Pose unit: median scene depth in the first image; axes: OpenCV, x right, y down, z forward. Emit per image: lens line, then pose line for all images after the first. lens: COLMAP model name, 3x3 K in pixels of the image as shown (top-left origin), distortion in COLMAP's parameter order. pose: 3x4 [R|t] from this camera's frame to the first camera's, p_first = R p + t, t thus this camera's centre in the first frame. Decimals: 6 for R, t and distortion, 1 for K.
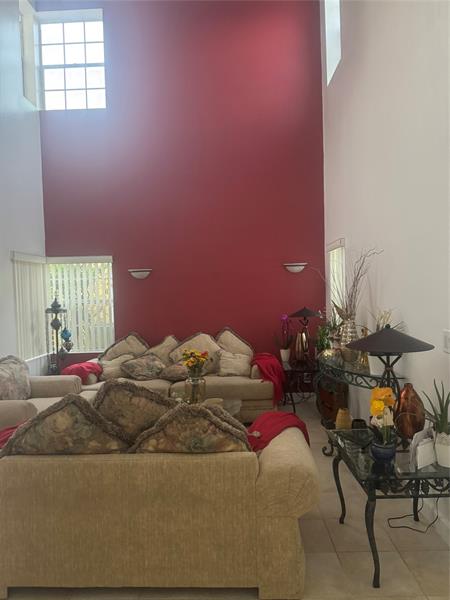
lens RADIAL K [[418.2, 0, 224.7], [0, 418.2, 297.4], [0, 0, 1]] dist [0.046718, -0.061161]
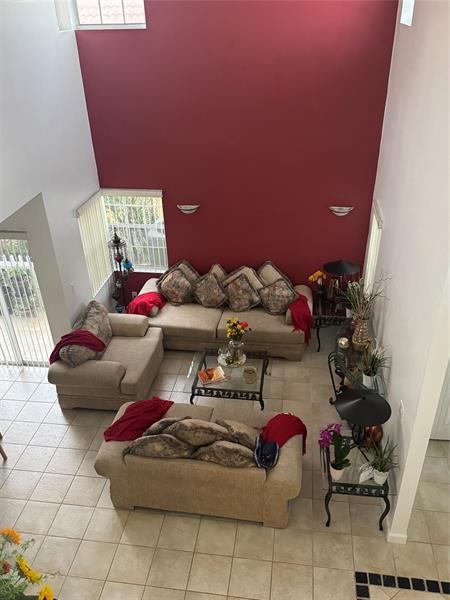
lens RADIAL K [[499.7, 0, 221.1], [0, 499.7, 301.0], [0, 0, 1]] dist [0.094940, -0.153763]
pose [[0.992401, 0.062000, -0.106286, 0.068044], [-0.002350, 0.873170, 0.487409, -1.217284], [0.123025, -0.483456, 0.866681, -0.494520]]
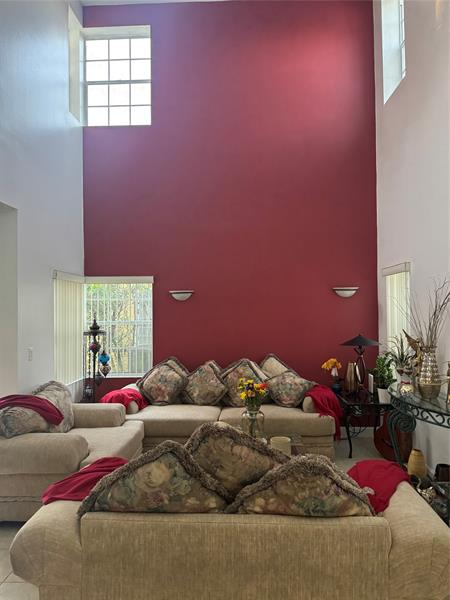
lens RADIAL K [[418.2, 0, 224.7], [0, 418.2, 297.4], [0, 0, 1]] dist [0.046718, -0.061161]
pose [[0.999686, 0.019597, -0.015588, -0.229238], [-0.020299, 0.998725, -0.046223, -0.024730], [0.014663, 0.046525, 0.998810, 0.126097]]
